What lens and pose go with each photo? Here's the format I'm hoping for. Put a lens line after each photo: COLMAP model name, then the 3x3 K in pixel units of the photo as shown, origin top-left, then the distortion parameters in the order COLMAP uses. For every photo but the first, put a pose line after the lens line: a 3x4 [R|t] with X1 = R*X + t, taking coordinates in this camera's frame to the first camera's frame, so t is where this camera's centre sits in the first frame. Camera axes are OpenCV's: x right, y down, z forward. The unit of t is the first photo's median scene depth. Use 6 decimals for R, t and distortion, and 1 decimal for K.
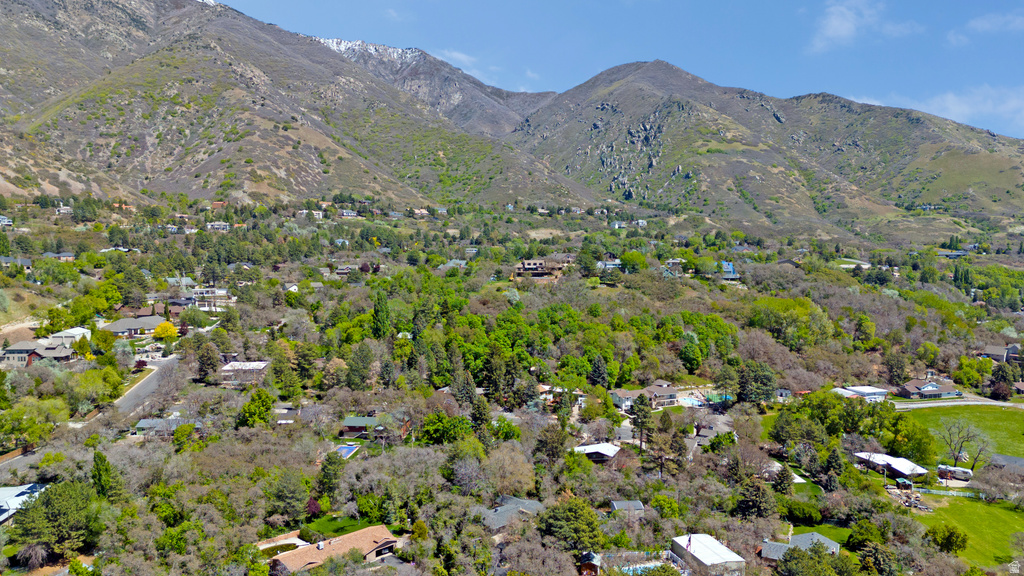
lens RADIAL K [[749.9, 0, 518.6], [0, 749.9, 294.3], [0, 0, 1]] dist [0.040112, -0.046714]
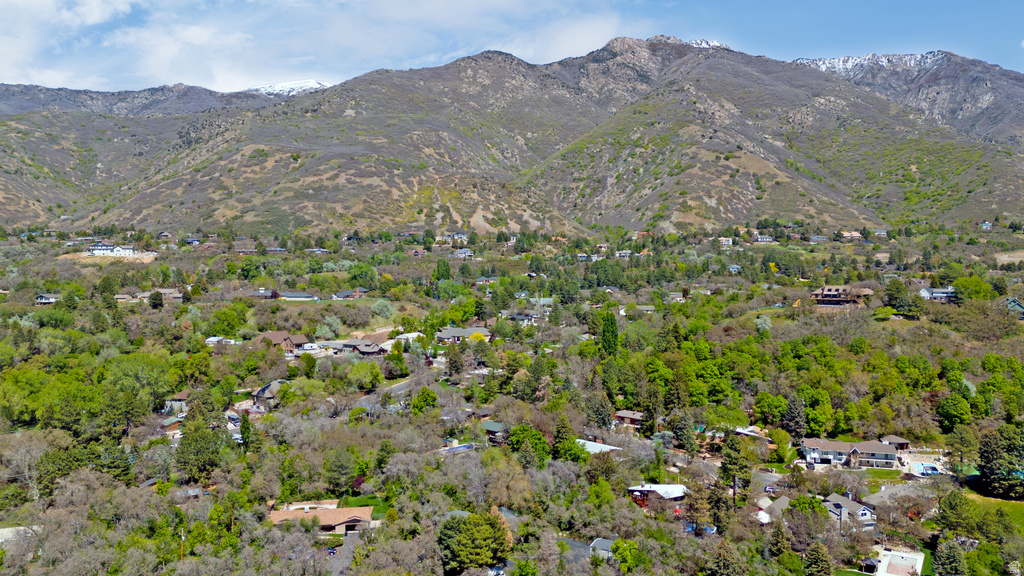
lens RADIAL K [[749.9, 0, 514.4], [0, 749.9, 291.0], [0, 0, 1]] dist [0.040112, -0.046714]
pose [[0.774490, 0.014299, -0.632424, 0.118902], [-0.041508, 0.998739, -0.028252, 0.000238], [0.631222, 0.048131, 0.774107, 0.039071]]
